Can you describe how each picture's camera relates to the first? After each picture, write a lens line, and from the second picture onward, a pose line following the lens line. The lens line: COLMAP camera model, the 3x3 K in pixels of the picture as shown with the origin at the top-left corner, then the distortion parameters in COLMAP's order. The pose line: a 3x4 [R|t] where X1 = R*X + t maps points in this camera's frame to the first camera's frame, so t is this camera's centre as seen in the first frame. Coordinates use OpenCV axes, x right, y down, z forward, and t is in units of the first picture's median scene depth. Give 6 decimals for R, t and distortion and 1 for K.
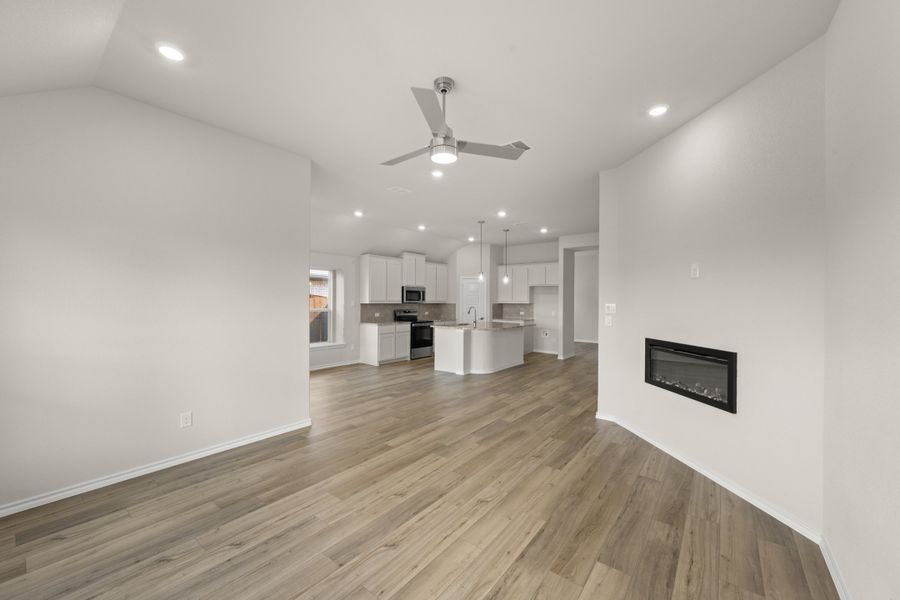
lens RADIAL K [[353.8, 0, 451.0], [0, 353.8, 301.0], [0, 0, 1]] dist [-0.003495, -0.000400]
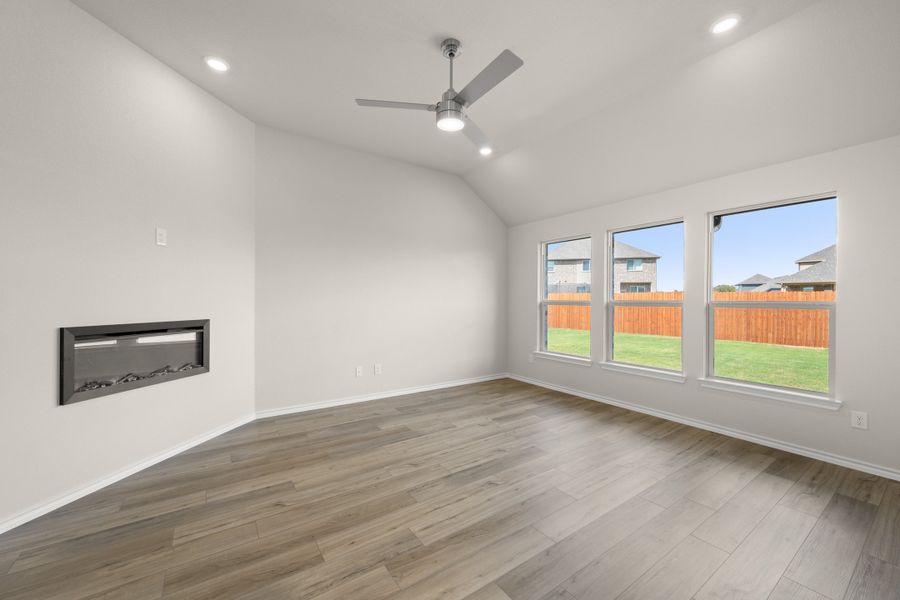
lens RADIAL K [[353.8, 0, 453.4], [0, 353.8, 299.3], [0, 0, 1]] dist [-0.003495, -0.000400]
pose [[-0.956679, -0.008428, 0.291023, -0.312866], [-0.007578, 0.999963, 0.004049, 0.069434], [-0.291046, 0.001668, -0.956708, 1.910047]]
